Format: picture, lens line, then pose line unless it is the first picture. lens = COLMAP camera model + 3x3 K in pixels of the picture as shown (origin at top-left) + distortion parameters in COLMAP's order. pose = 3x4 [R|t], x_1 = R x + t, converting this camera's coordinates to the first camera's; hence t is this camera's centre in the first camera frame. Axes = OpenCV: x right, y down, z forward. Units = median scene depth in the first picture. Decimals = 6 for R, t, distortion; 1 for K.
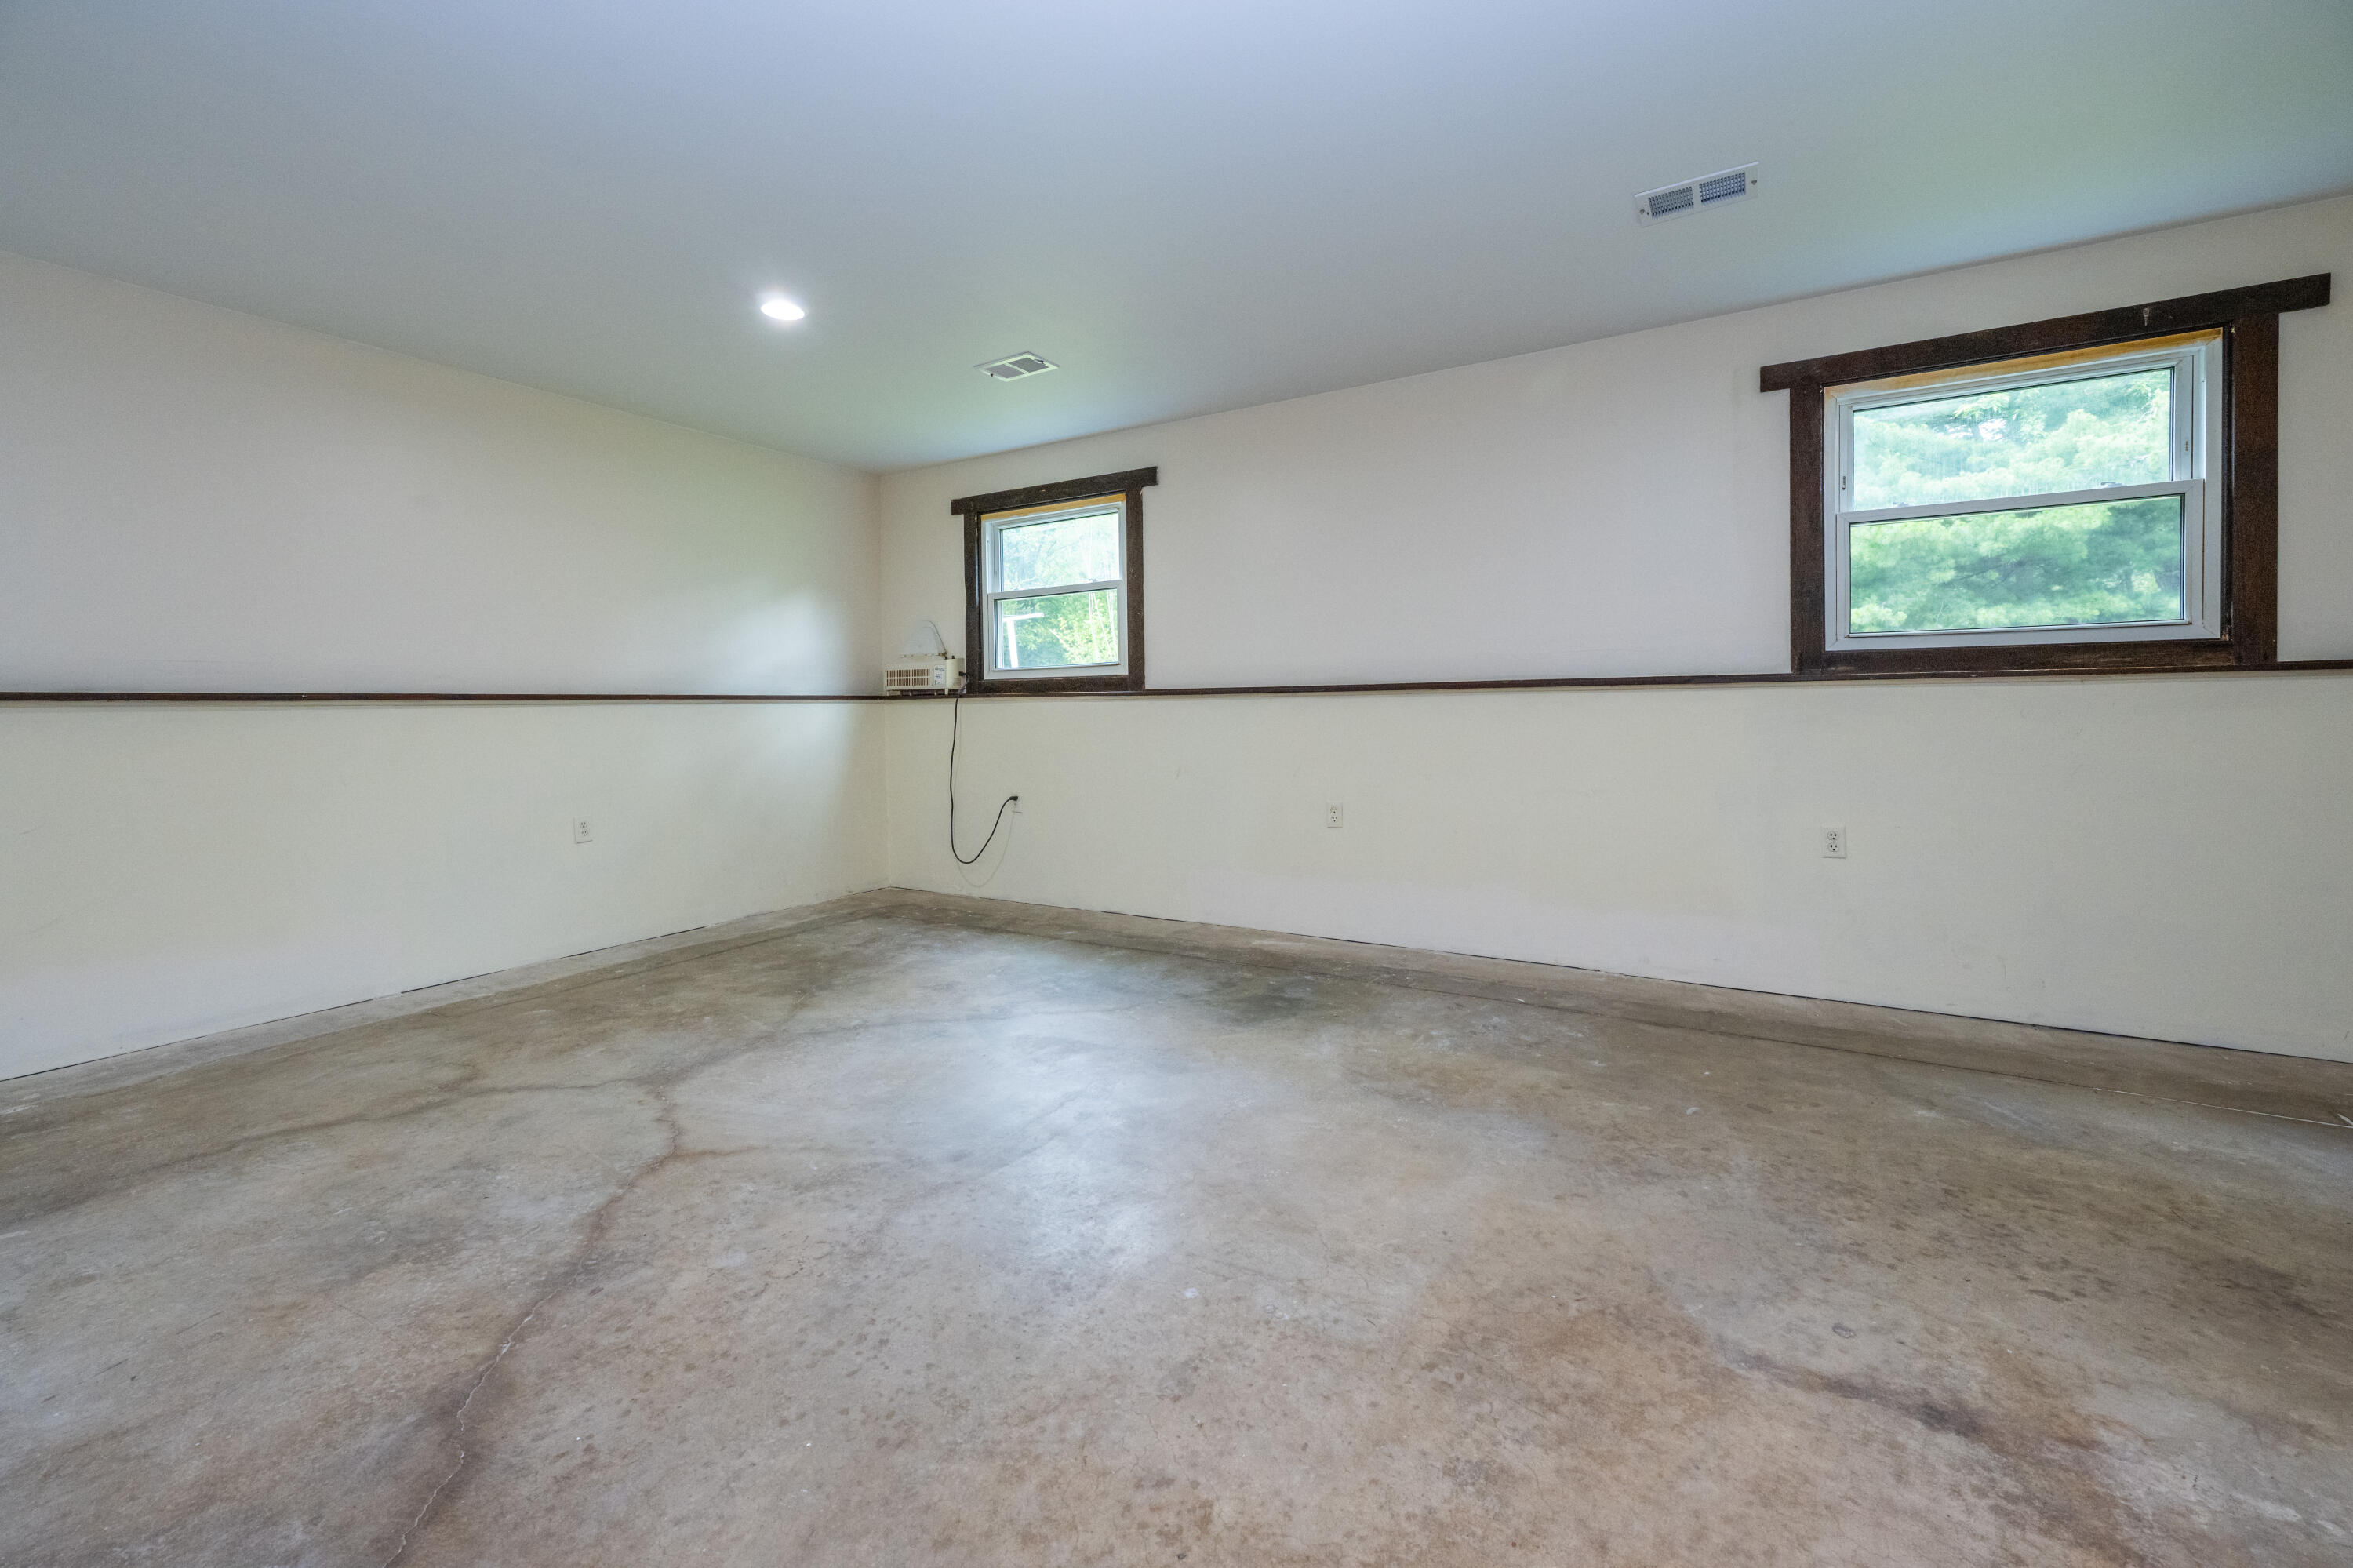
lens RADIAL K [[936.0, 0, 1176.8], [0, 936.0, 784.7], [0, 0, 1]] dist [-0.001791, -0.000096]
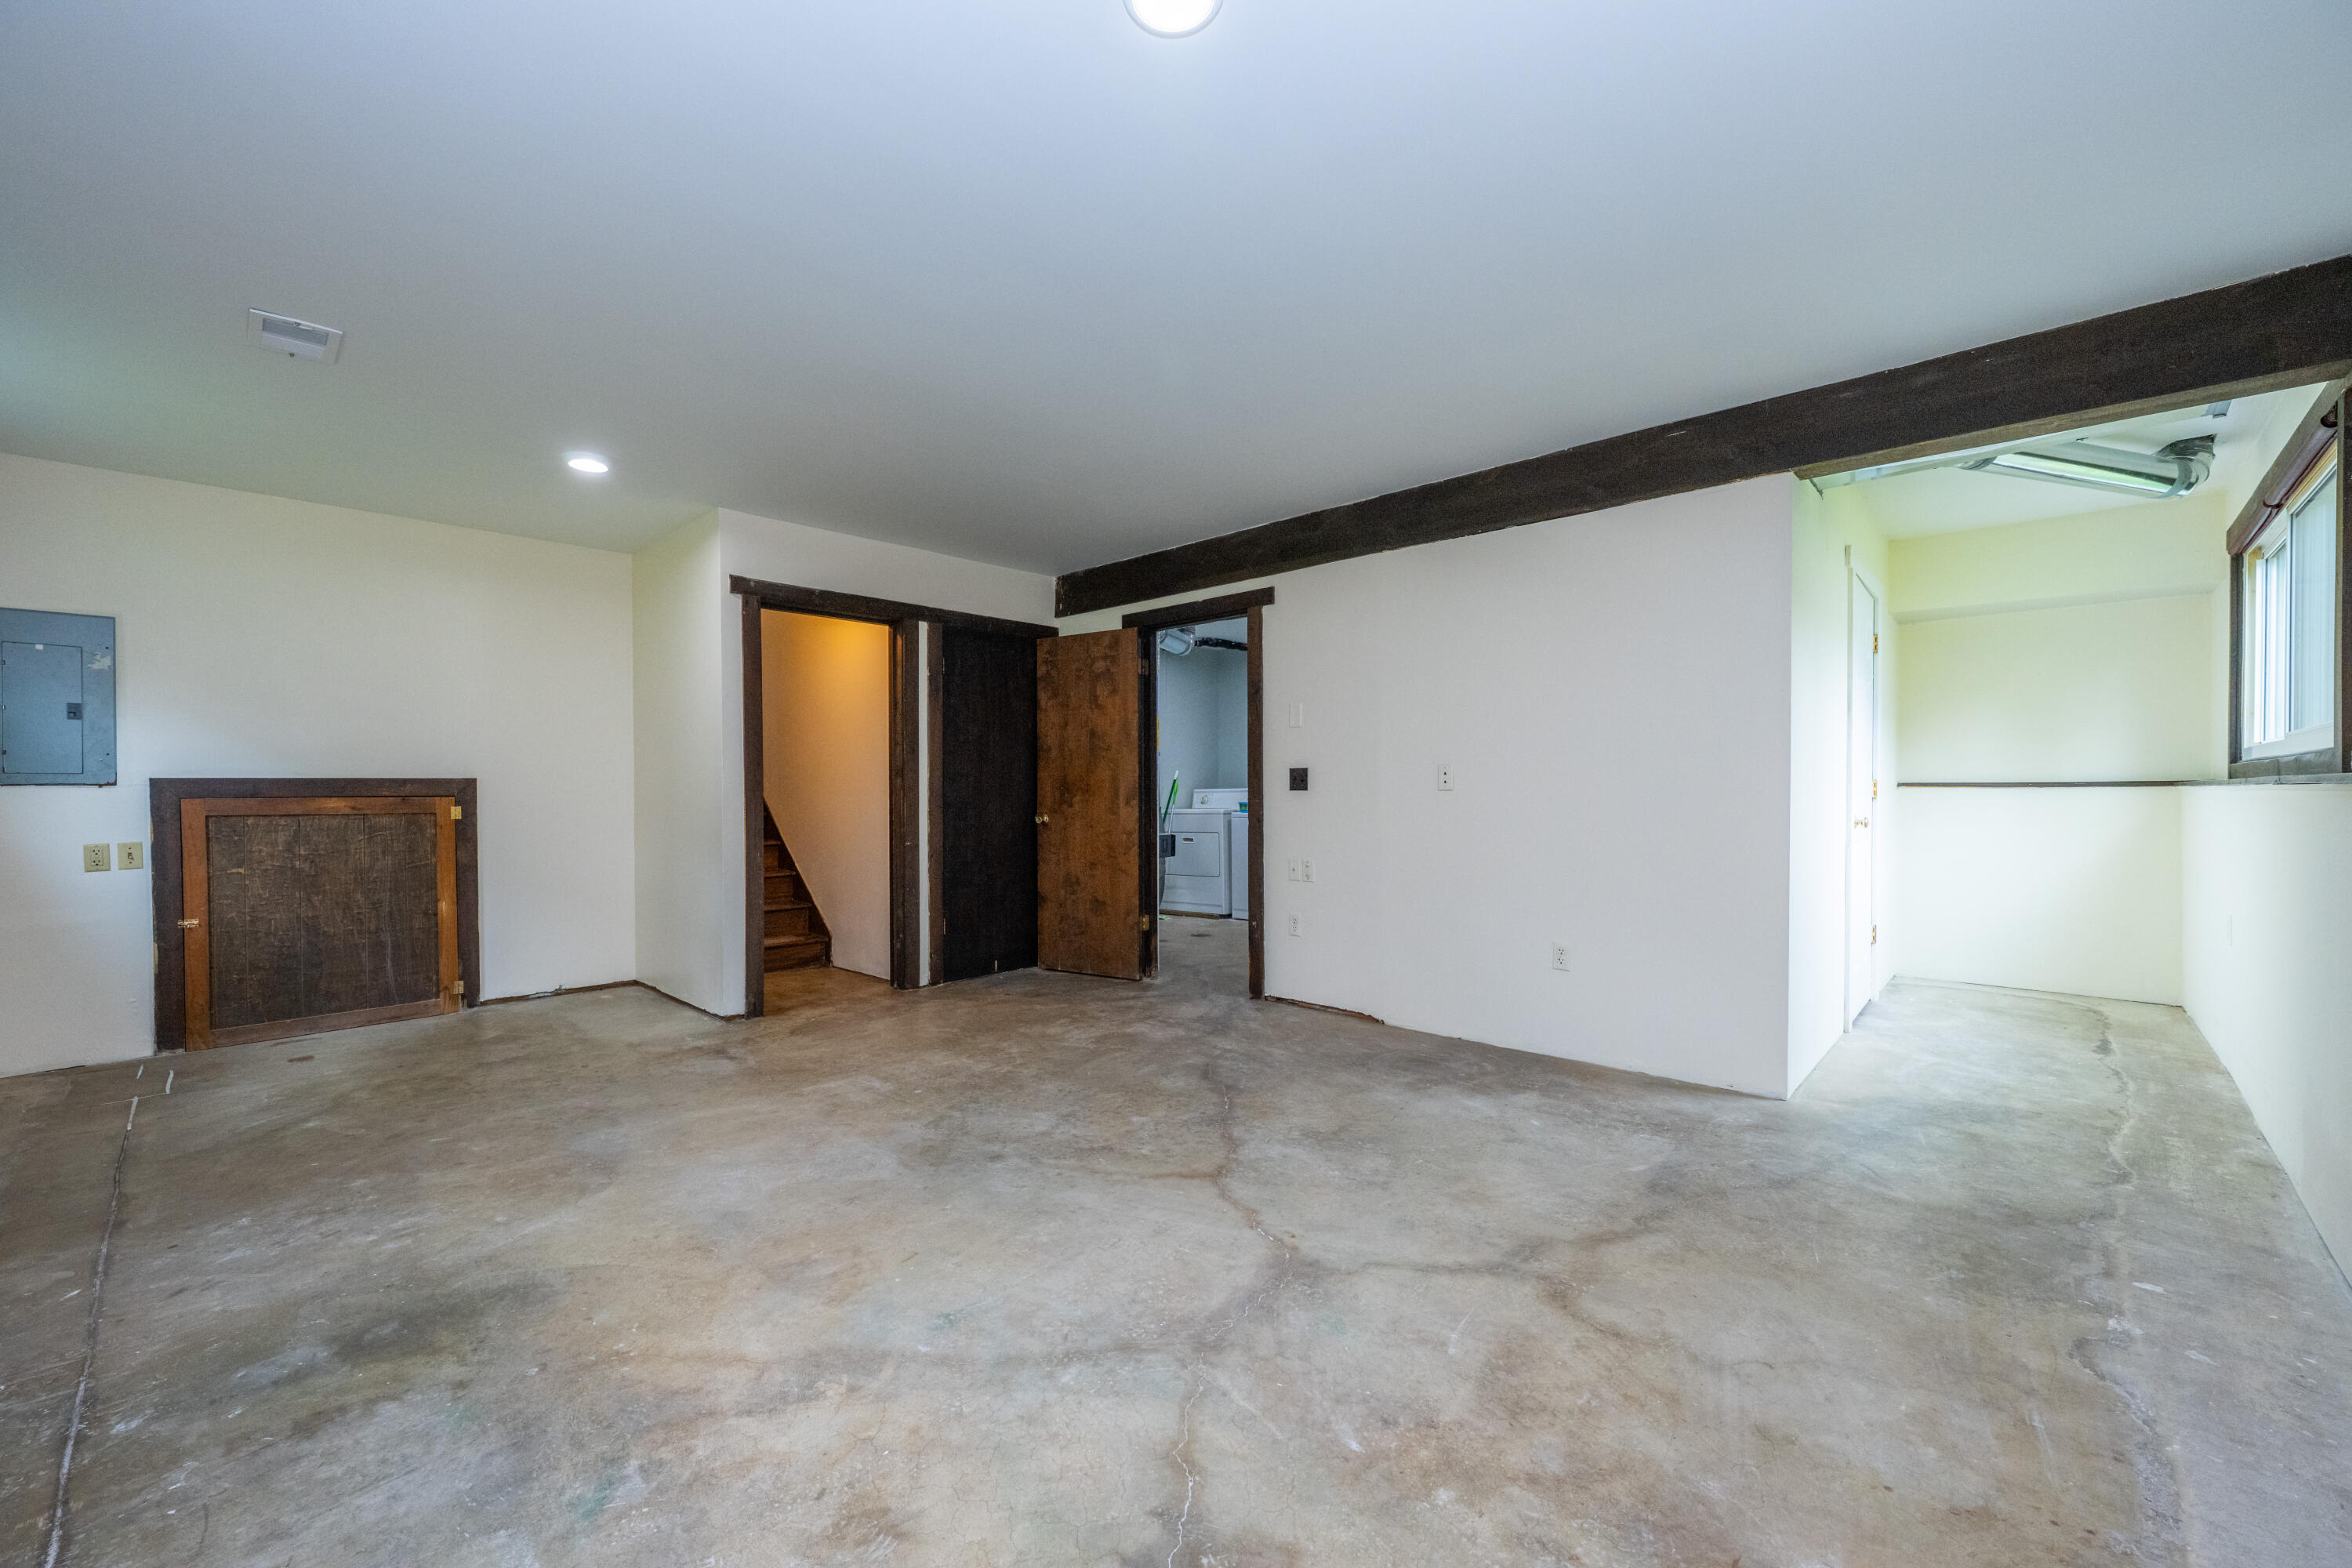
lens RADIAL K [[935.6, 0, 1176.1], [0, 935.6, 792.4], [0, 0, 1]] dist [-0.001791, -0.000096]
pose [[-0.974858, 0.017913, 0.222106, -0.777773], [0.036792, 0.996022, 0.081158, -0.201997], [-0.219768, 0.087290, -0.971639, 2.171738]]
